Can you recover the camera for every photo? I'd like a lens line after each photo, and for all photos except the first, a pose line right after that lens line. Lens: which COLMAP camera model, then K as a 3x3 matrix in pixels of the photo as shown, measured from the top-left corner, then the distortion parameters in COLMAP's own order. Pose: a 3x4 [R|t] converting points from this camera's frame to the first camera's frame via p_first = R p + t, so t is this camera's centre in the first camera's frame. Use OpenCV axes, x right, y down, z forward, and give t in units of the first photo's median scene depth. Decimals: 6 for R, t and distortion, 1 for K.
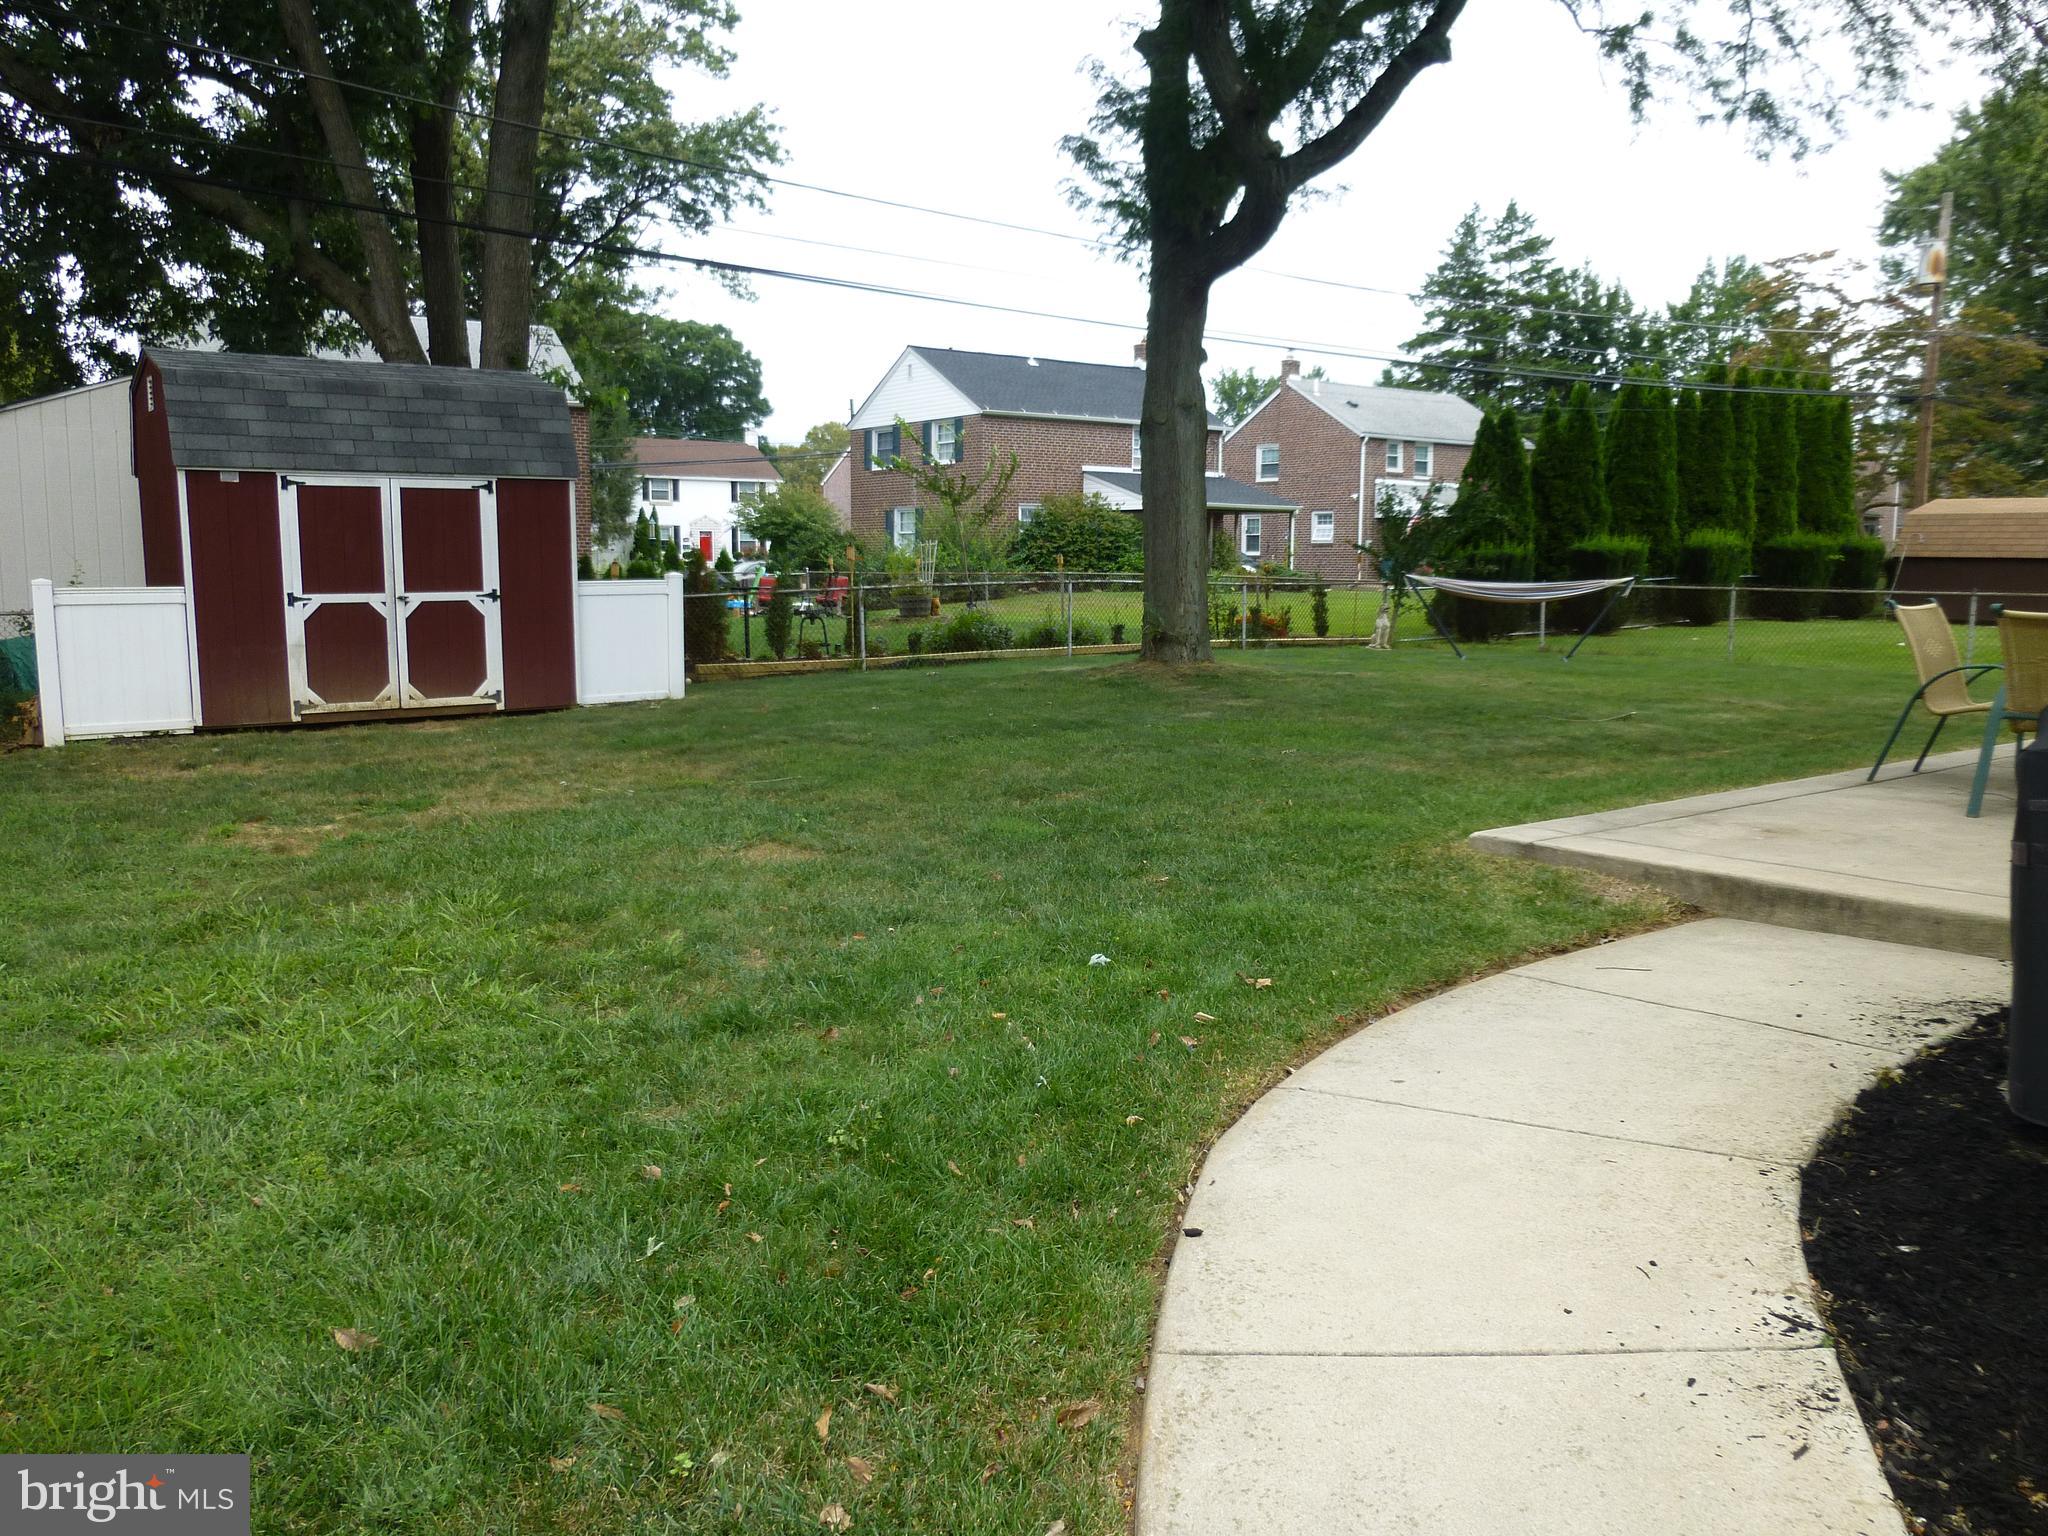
lens RADIAL K [[1537.9, 0, 1035.4], [0, 1537.9, 782.3], [0, 0, 1]] dist [-0.069956, 0.051917]
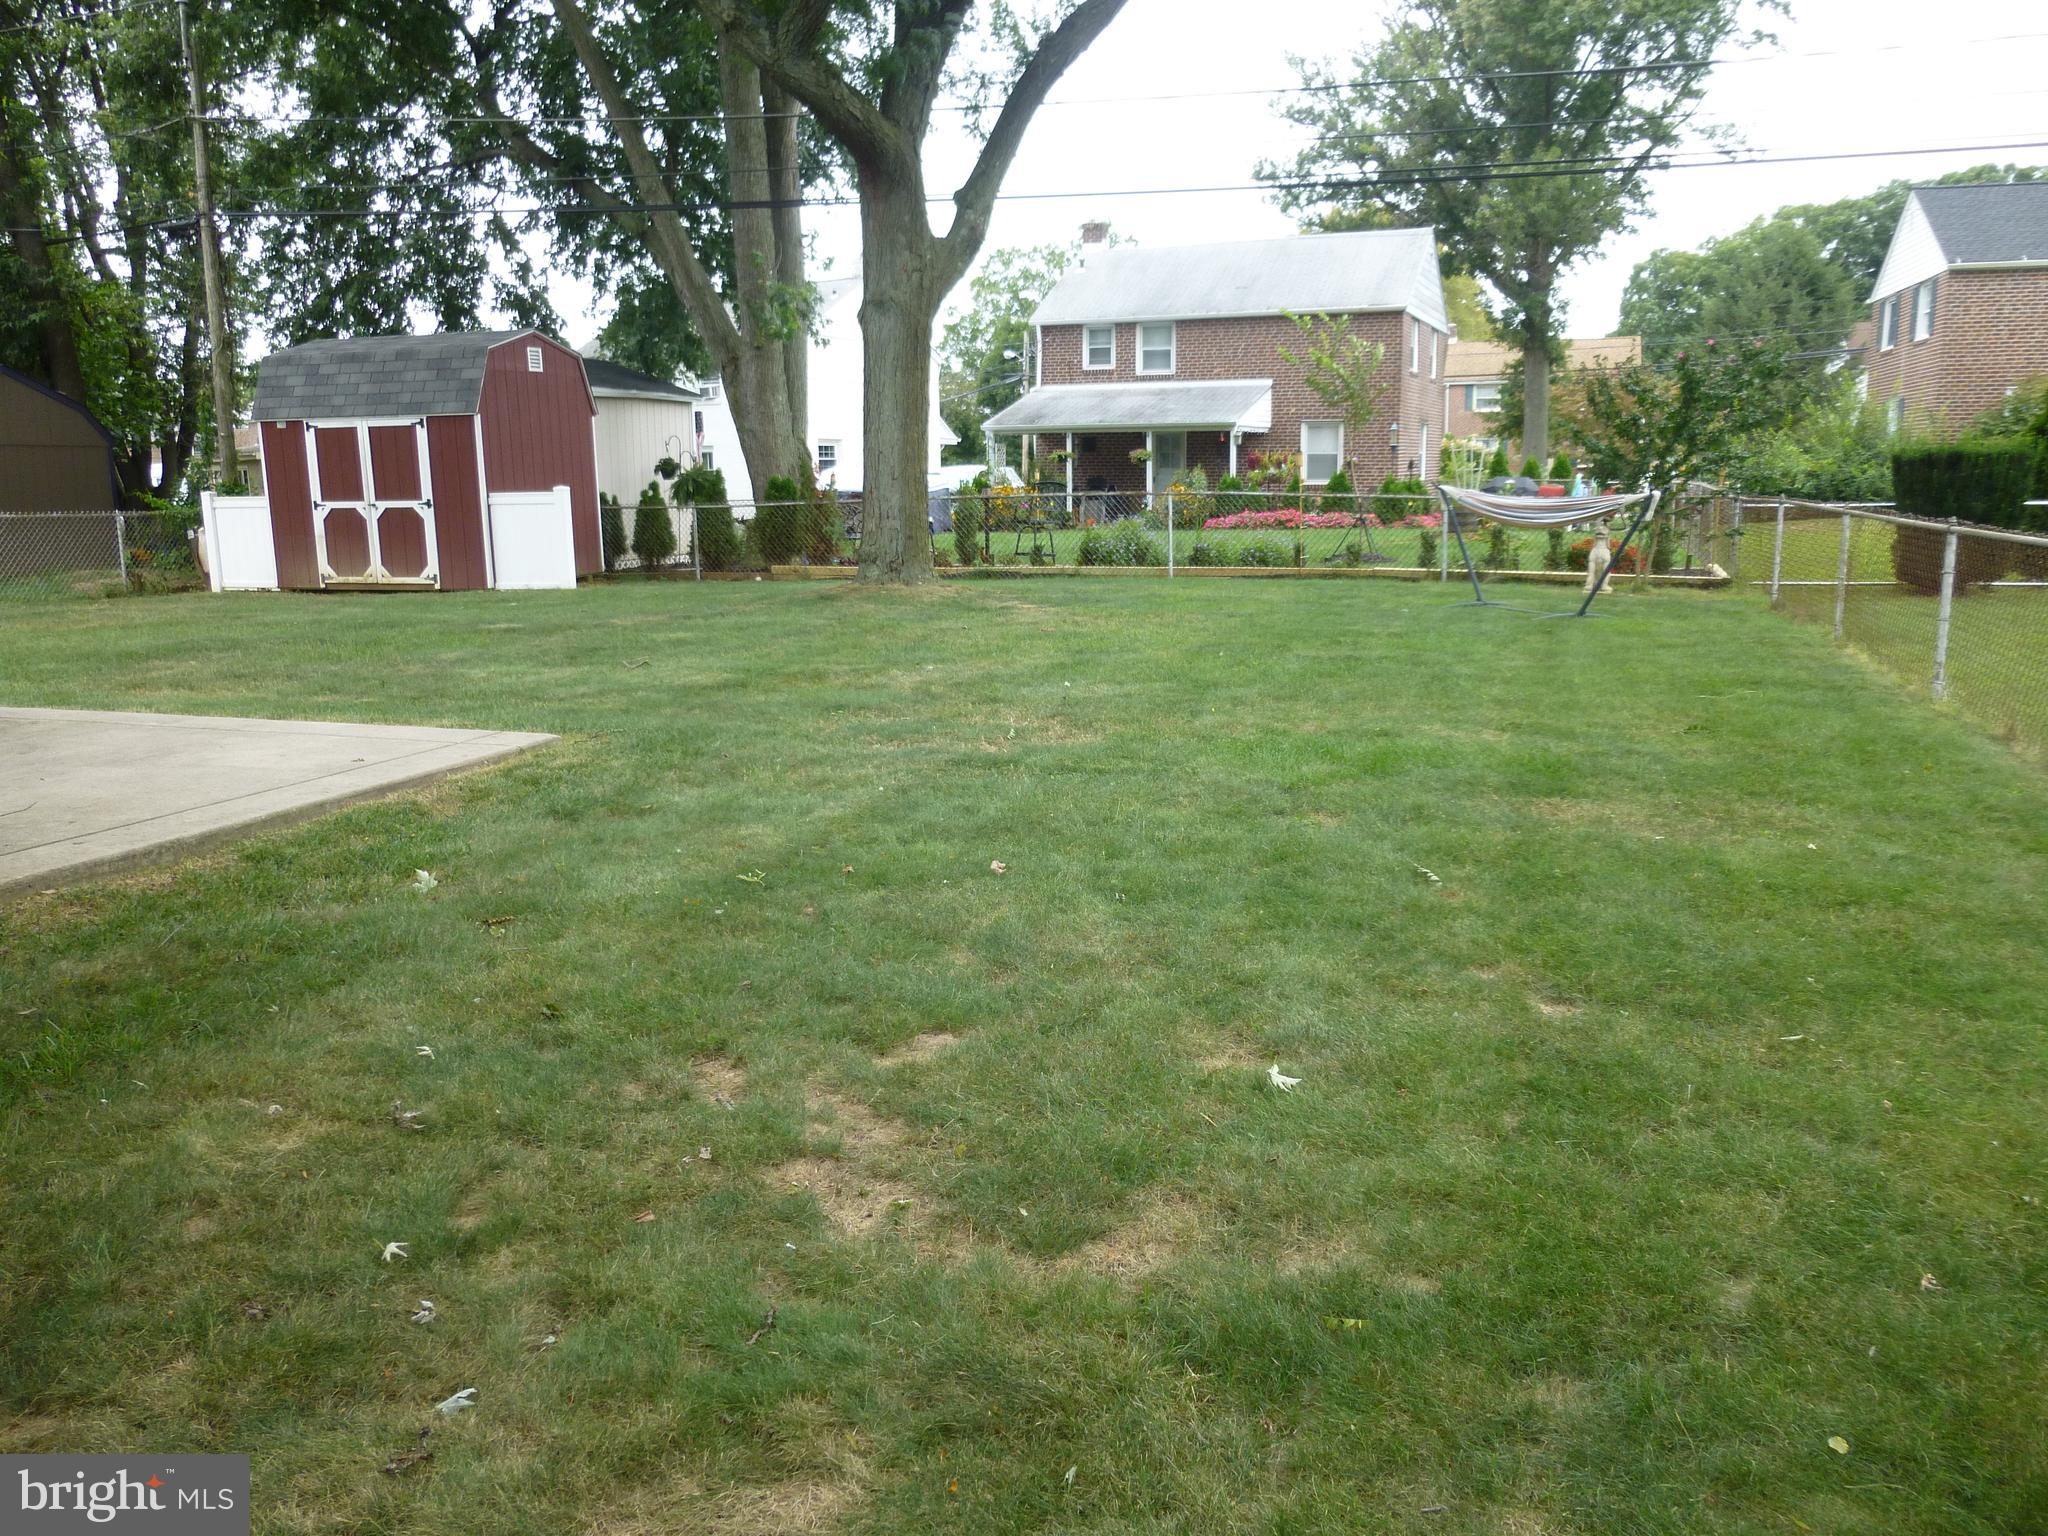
lens RADIAL K [[1537.9, 0, 1021.9], [0, 1537.9, 764.1], [0, 0, 1]] dist [-0.069956, 0.051917]
pose [[0.596550, 0.145734, -0.789234, 0.617108], [-0.104160, 0.989117, 0.103913, -0.051989], [0.795788, 0.020217, 0.605237, 0.353897]]
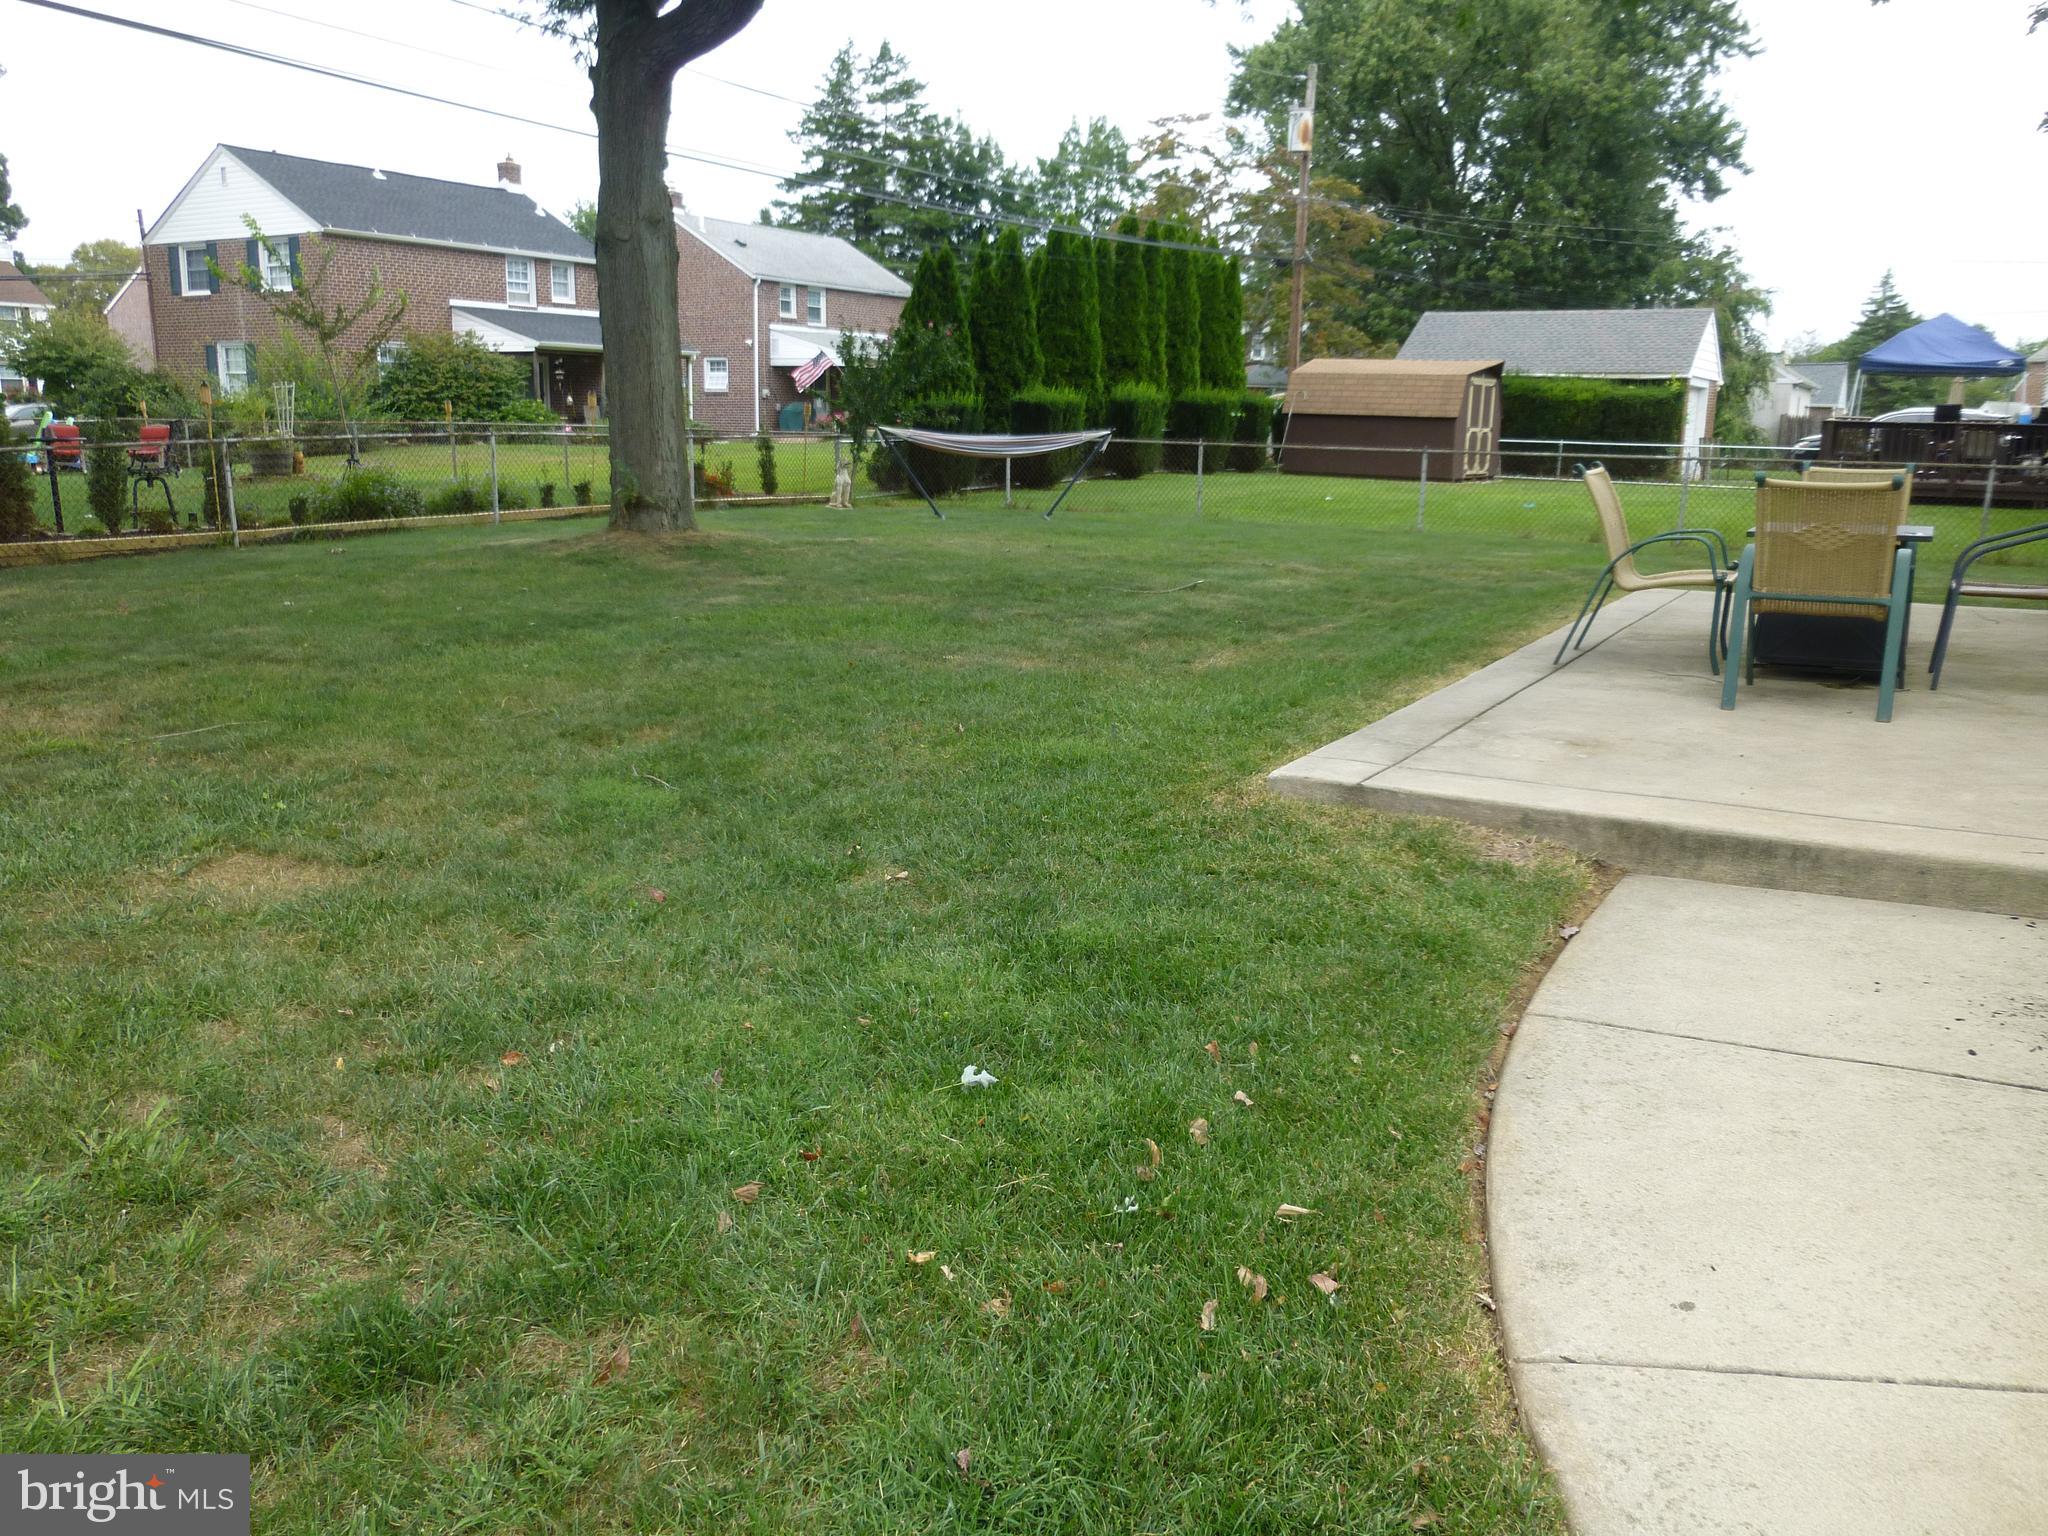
lens RADIAL K [[1537.9, 0, 1018.5], [0, 1537.9, 763.9], [0, 0, 1]] dist [-0.069956, 0.051917]
pose [[0.921543, -0.071338, 0.381666, -0.039694], [0.039312, 0.995068, 0.091071, -0.014651], [-0.386280, -0.068922, 0.919803, 0.107226]]
